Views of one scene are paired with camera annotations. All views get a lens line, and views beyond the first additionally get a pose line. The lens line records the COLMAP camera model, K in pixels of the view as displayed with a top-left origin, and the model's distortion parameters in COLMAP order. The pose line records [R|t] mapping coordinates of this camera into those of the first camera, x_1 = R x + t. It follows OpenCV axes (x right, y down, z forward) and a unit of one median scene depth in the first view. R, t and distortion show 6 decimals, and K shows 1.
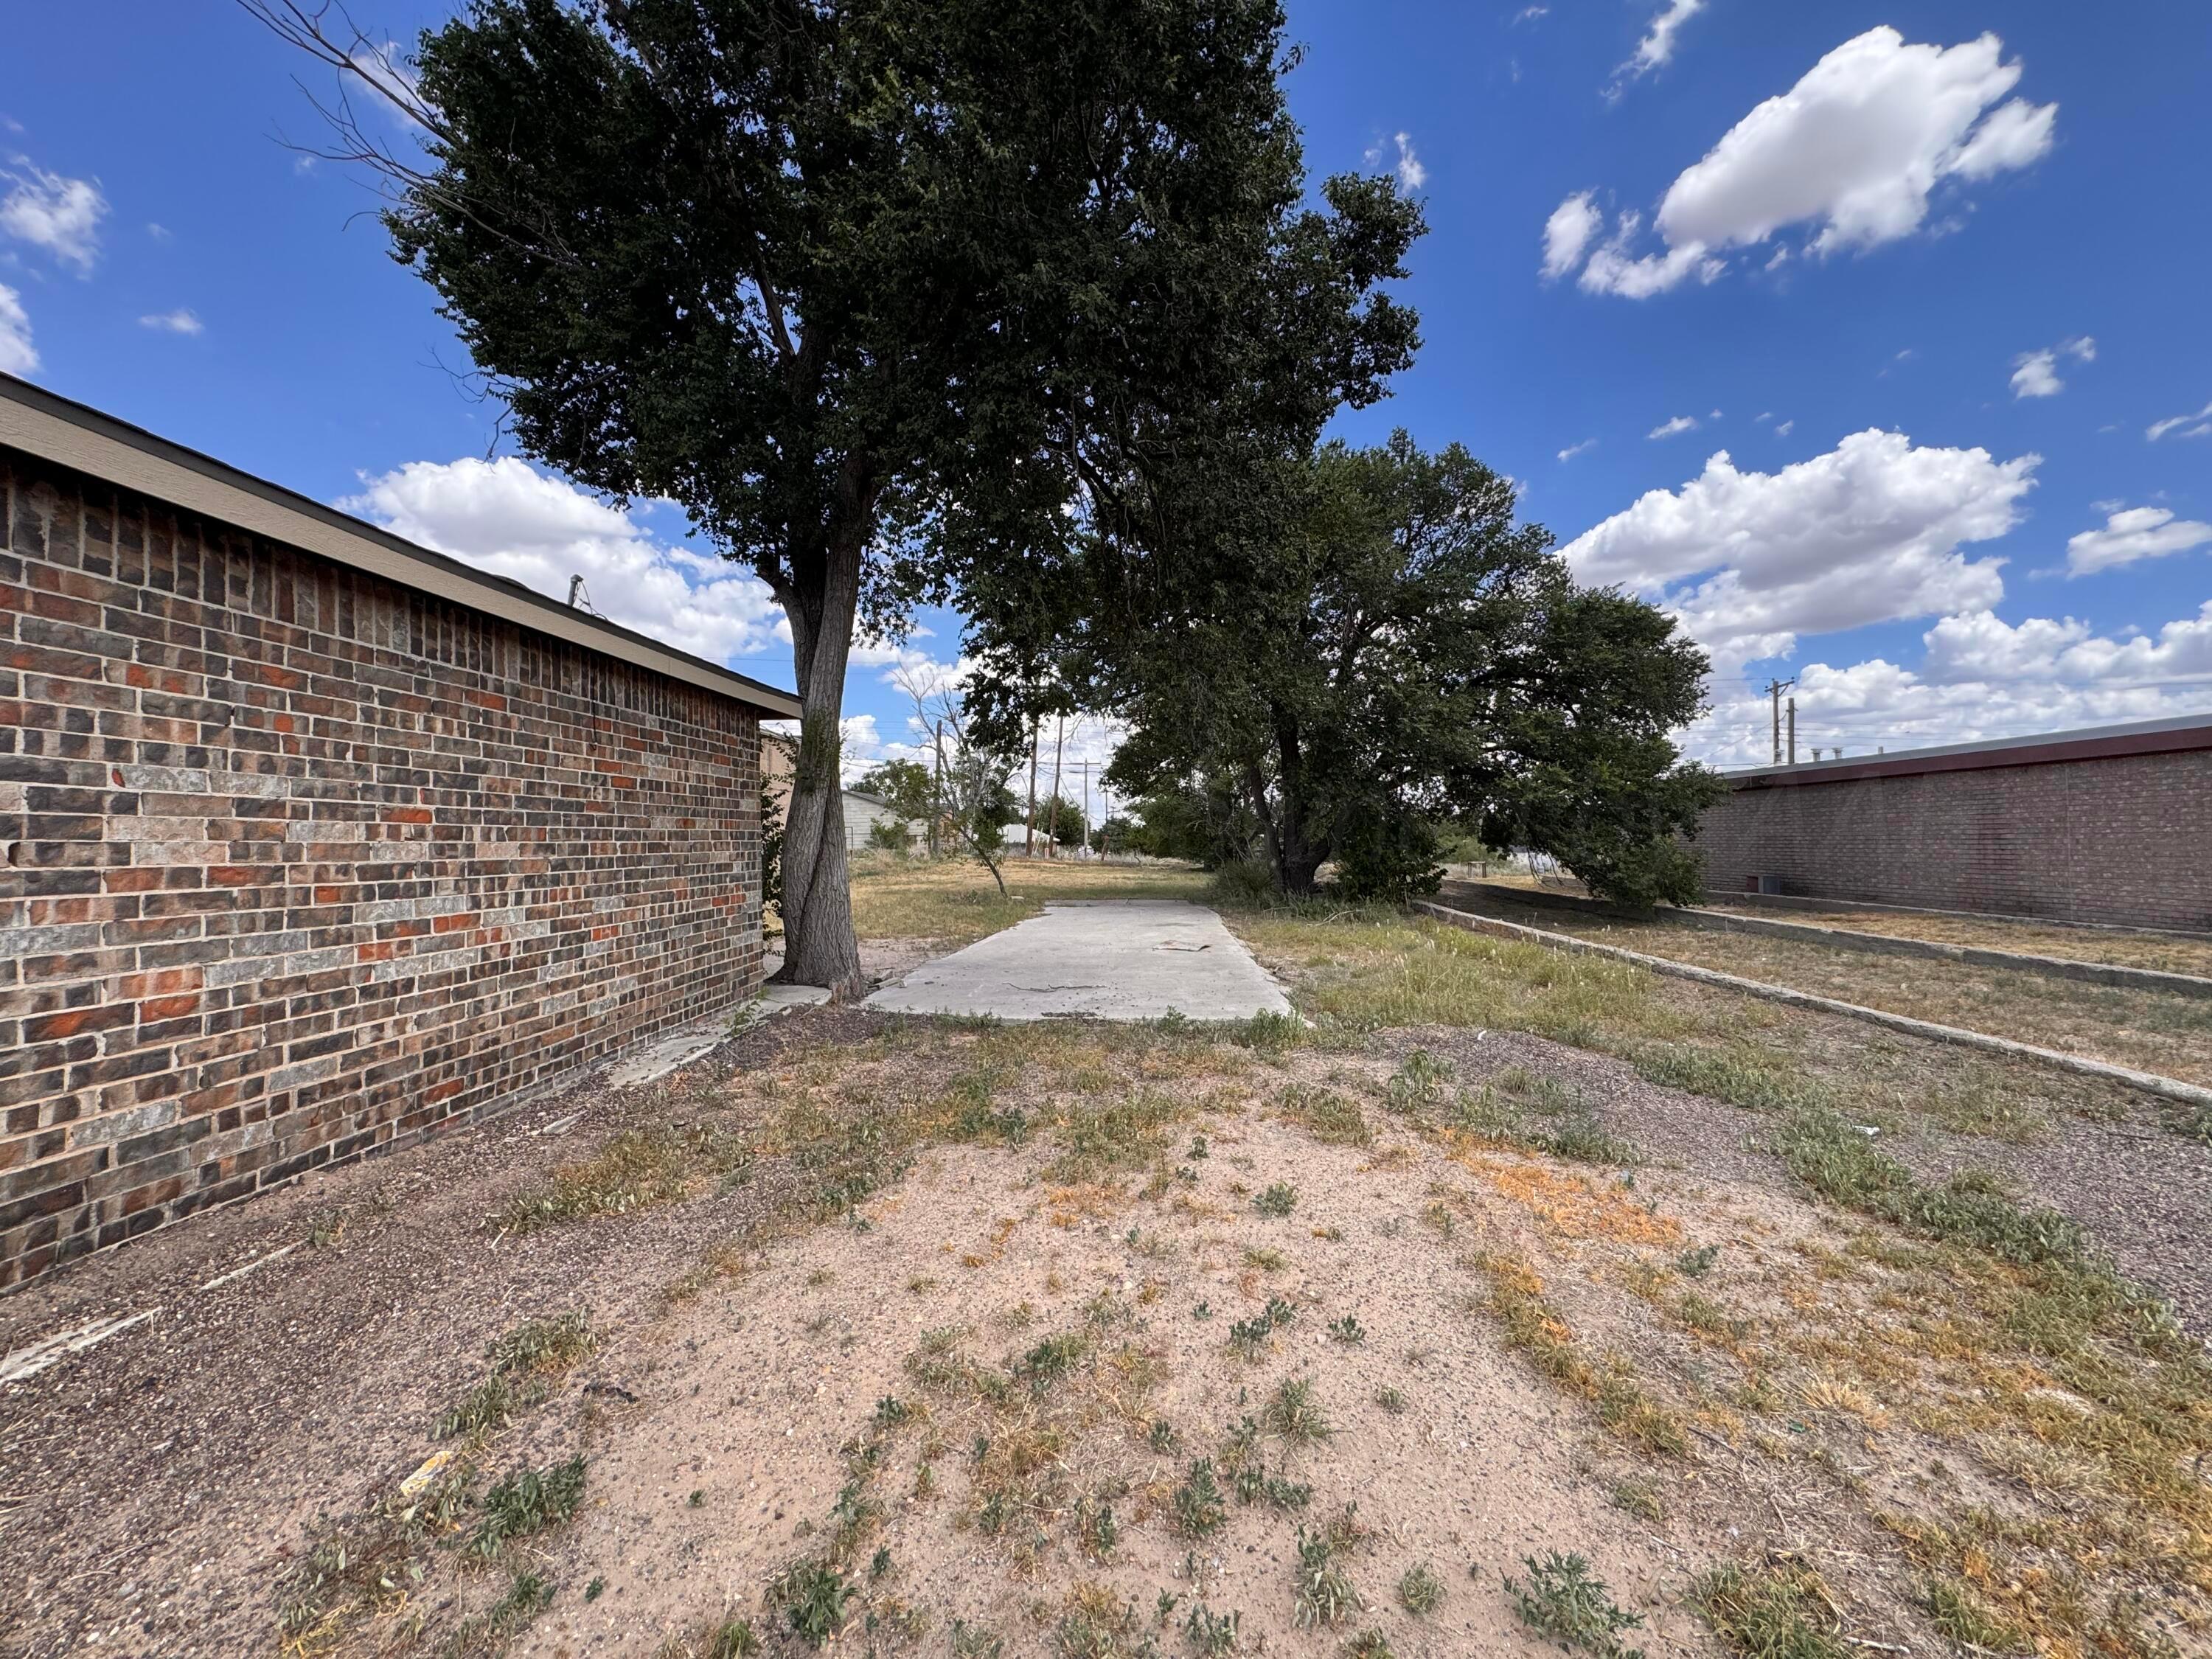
lens RADIAL K [[878.7, 0, 1103.7], [0, 878.7, 826.5], [0, 0, 1]] dist [-0.002864, 0.000786]
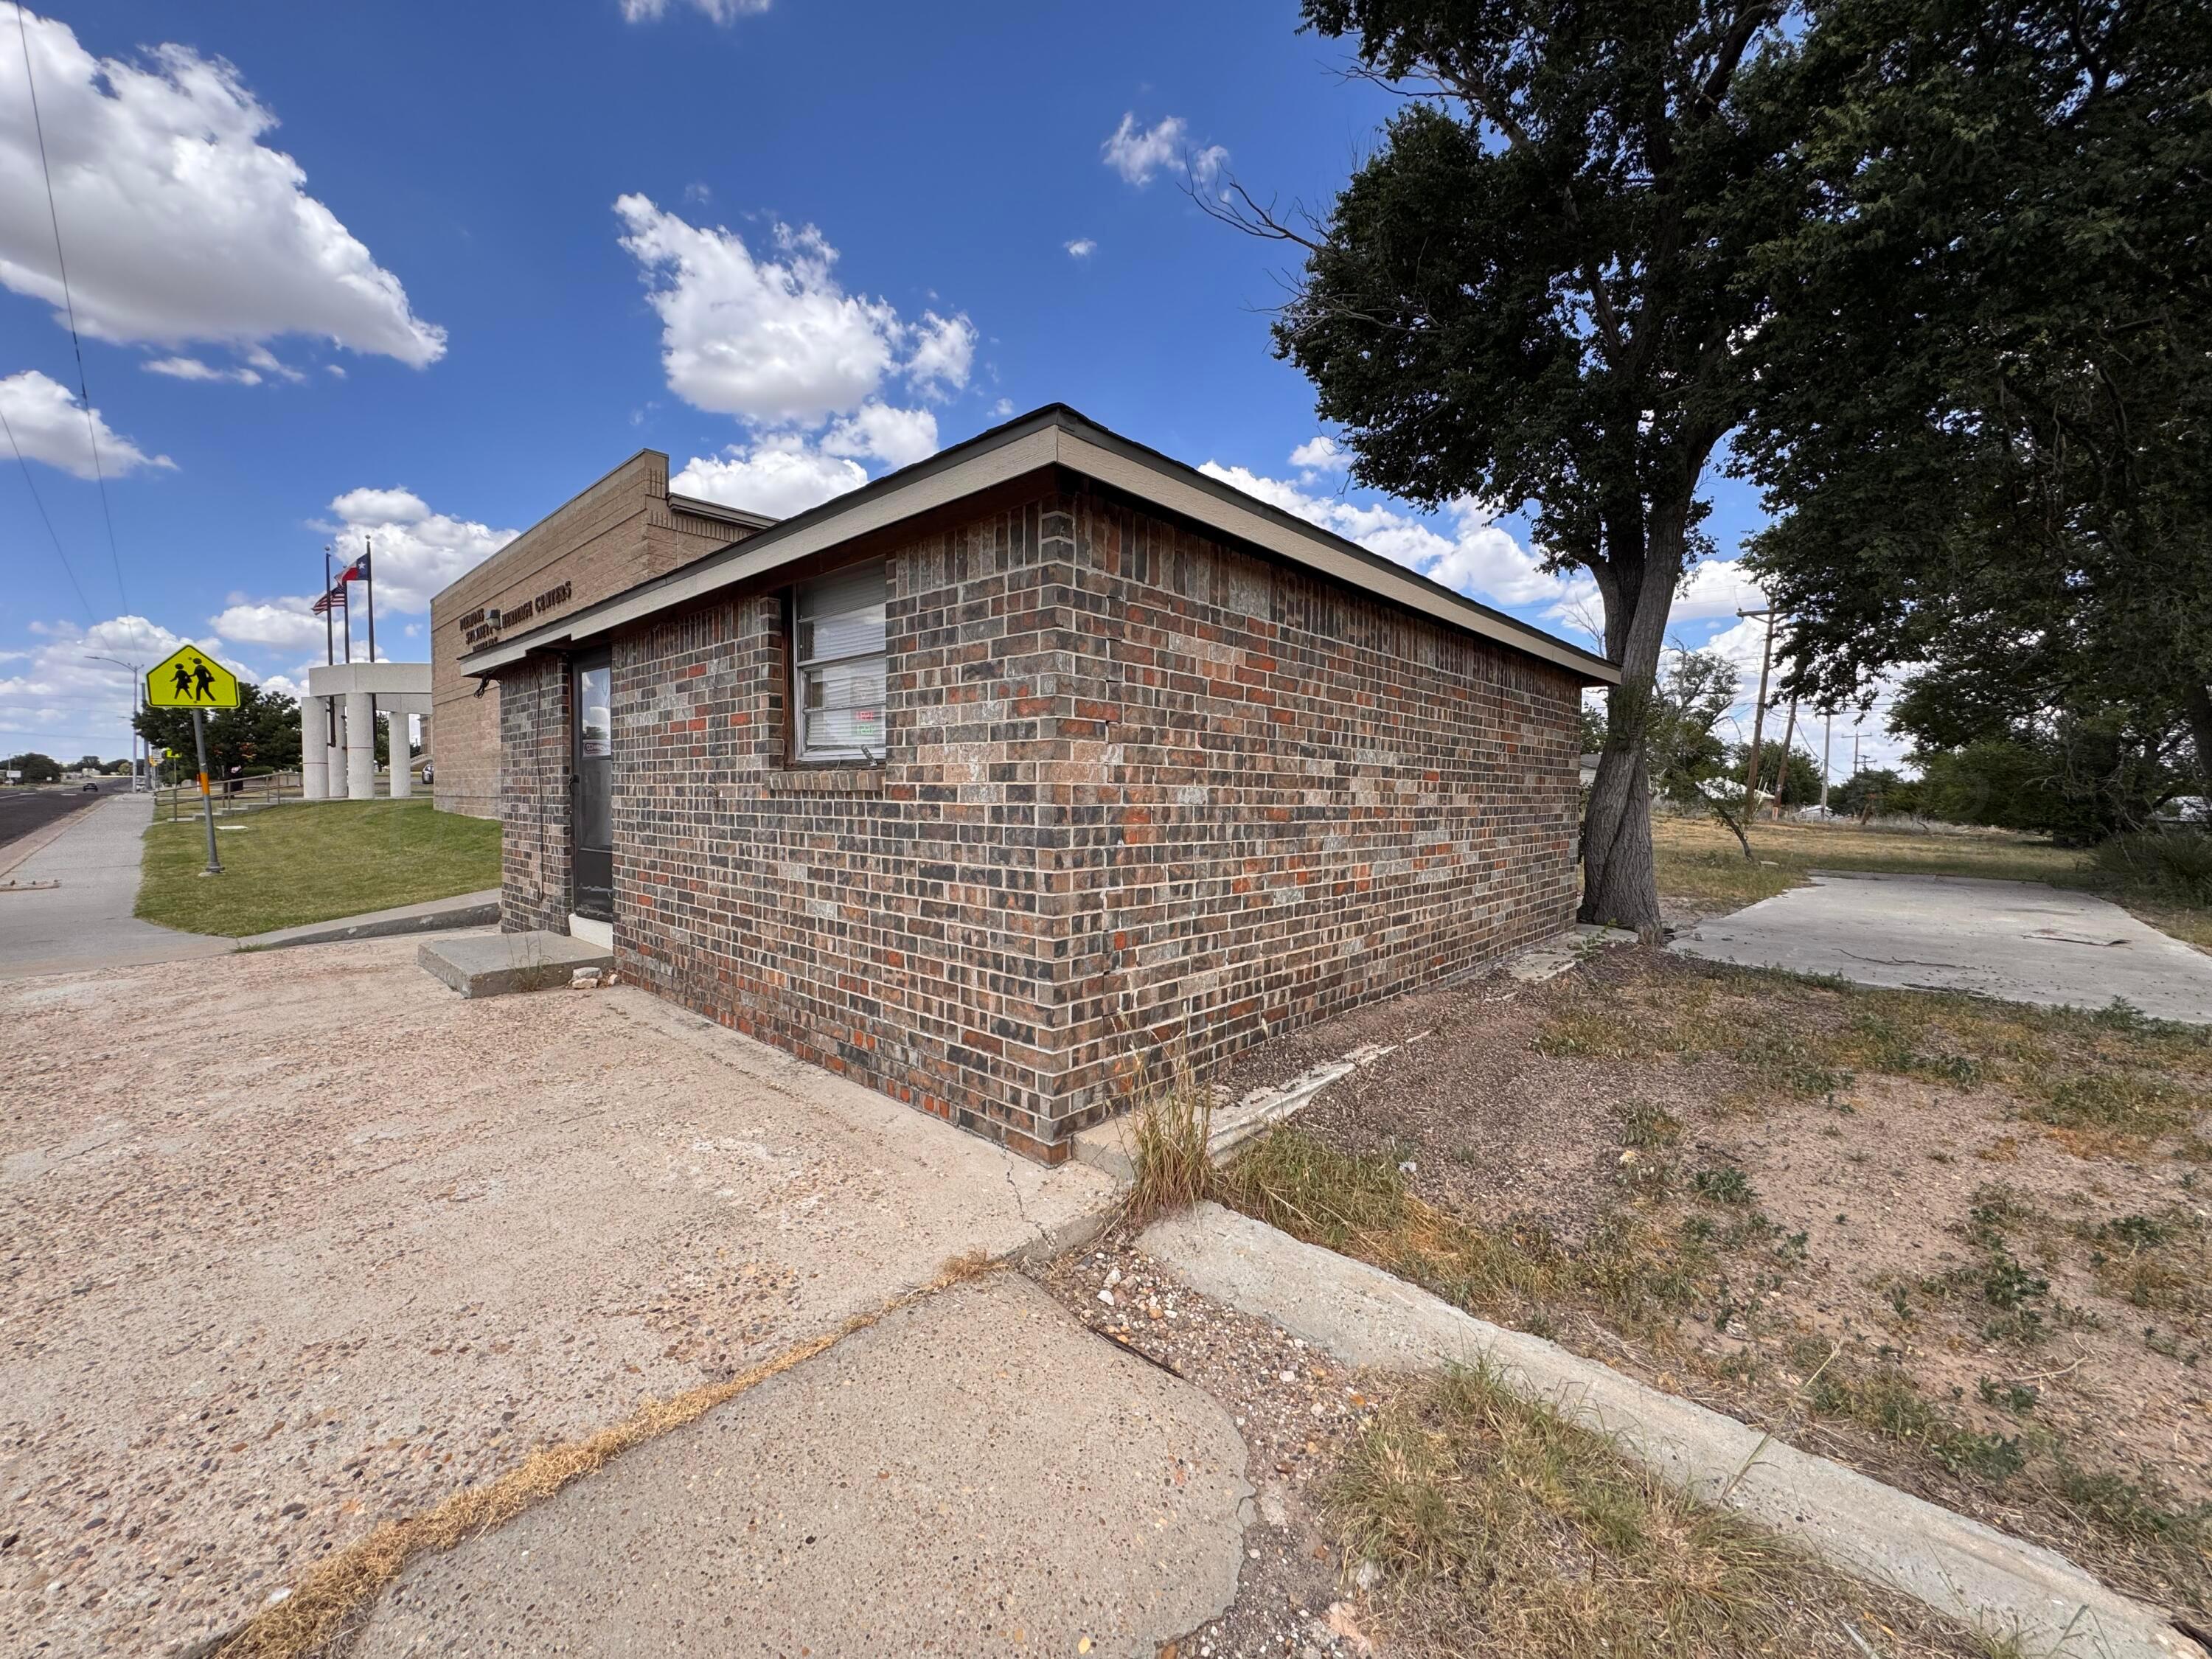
lens RADIAL K [[878.7, 0, 1103.7], [0, 878.7, 826.5], [0, 0, 1]] dist [-0.002864, 0.000786]
pose [[0.767307, 0.045654, -0.639653, -0.165897], [-0.009603, 0.998169, 0.059722, -0.006747], [0.641208, -0.039683, 0.766340, -0.338284]]
